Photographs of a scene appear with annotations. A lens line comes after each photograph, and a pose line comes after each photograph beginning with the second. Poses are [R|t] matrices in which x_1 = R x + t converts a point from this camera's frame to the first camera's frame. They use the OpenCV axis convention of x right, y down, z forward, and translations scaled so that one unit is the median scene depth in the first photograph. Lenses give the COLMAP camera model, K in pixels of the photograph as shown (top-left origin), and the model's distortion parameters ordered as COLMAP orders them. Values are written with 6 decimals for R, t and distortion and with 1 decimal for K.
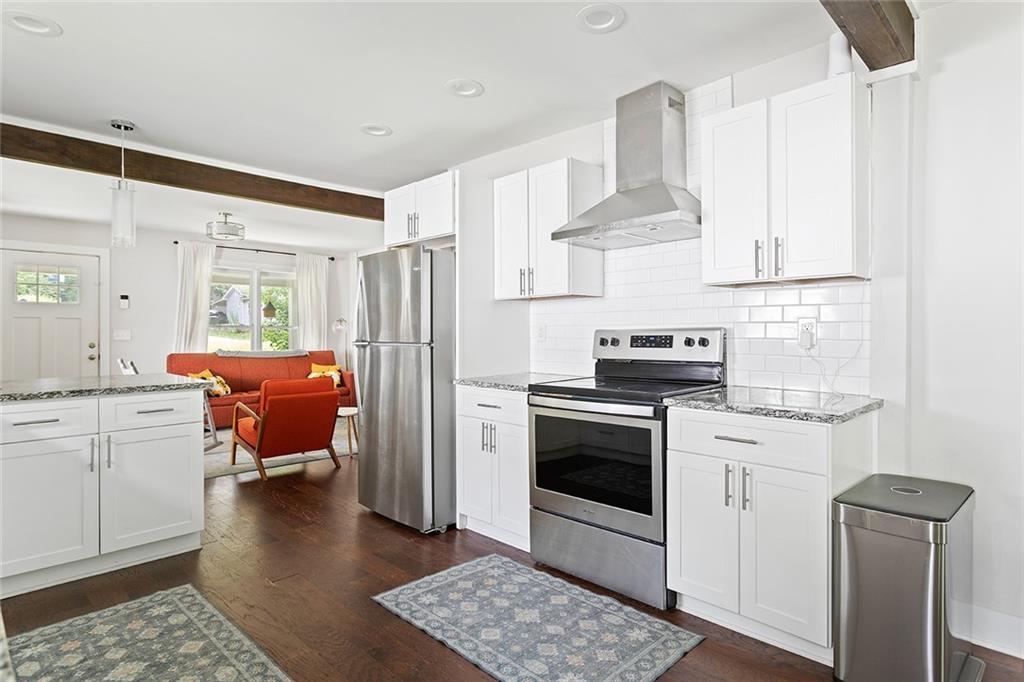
lens RADIAL K [[559.2, 0, 511.0], [0, 559.2, 331.0], [0, 0, 1]] dist [-0.000963, 0.000409]
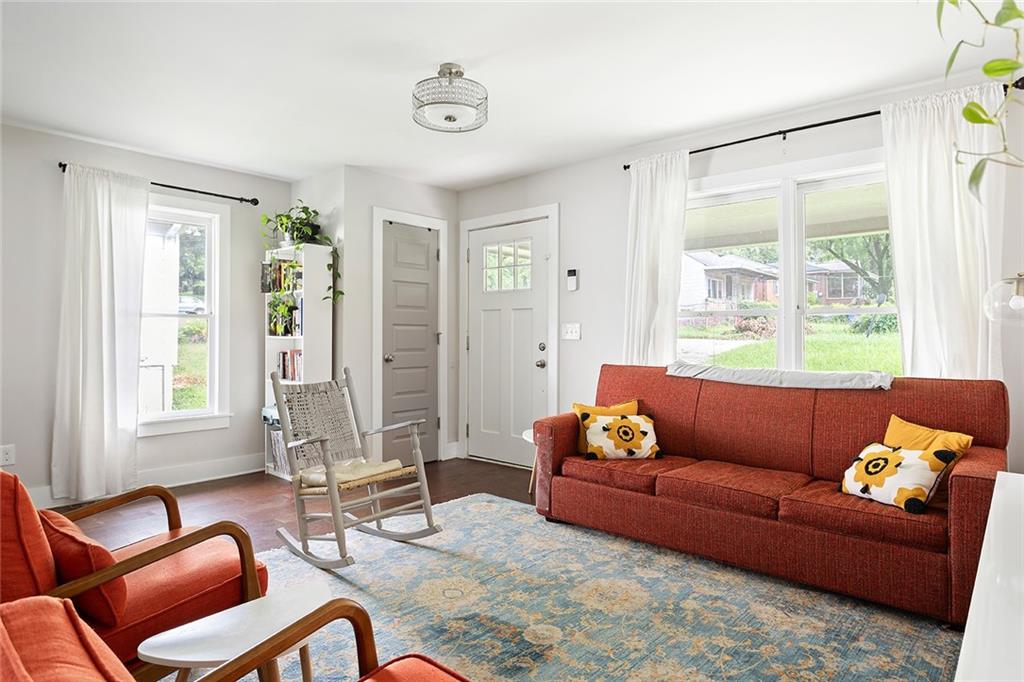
lens RADIAL K [[581.3, 0, 502.1], [0, 581.3, 327.0], [0, 0, 1]] dist [-0.008378, 0.001586]
pose [[0.044088, -0.018485, -0.998857, -0.032894], [-0.000728, 0.999828, -0.018536, 0.016040], [0.999027, 0.001544, 0.044067, 1.010689]]
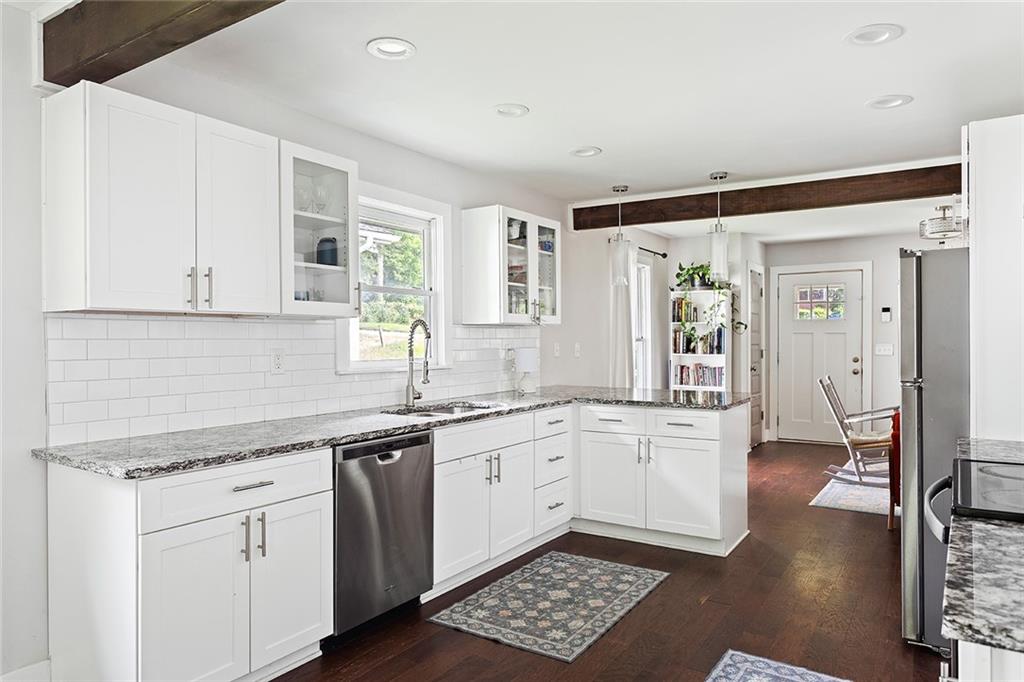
lens RADIAL K [[666.4, 0, 509.3], [0, 666.4, 341.4], [0, 0, 1]] dist [-0.020835, -0.000442]
pose [[0.188905, 0.009579, -0.981949, 0.329031], [0.003515, 0.999939, 0.010431, -0.023731], [0.981989, -0.005422, 0.188860, 0.182561]]
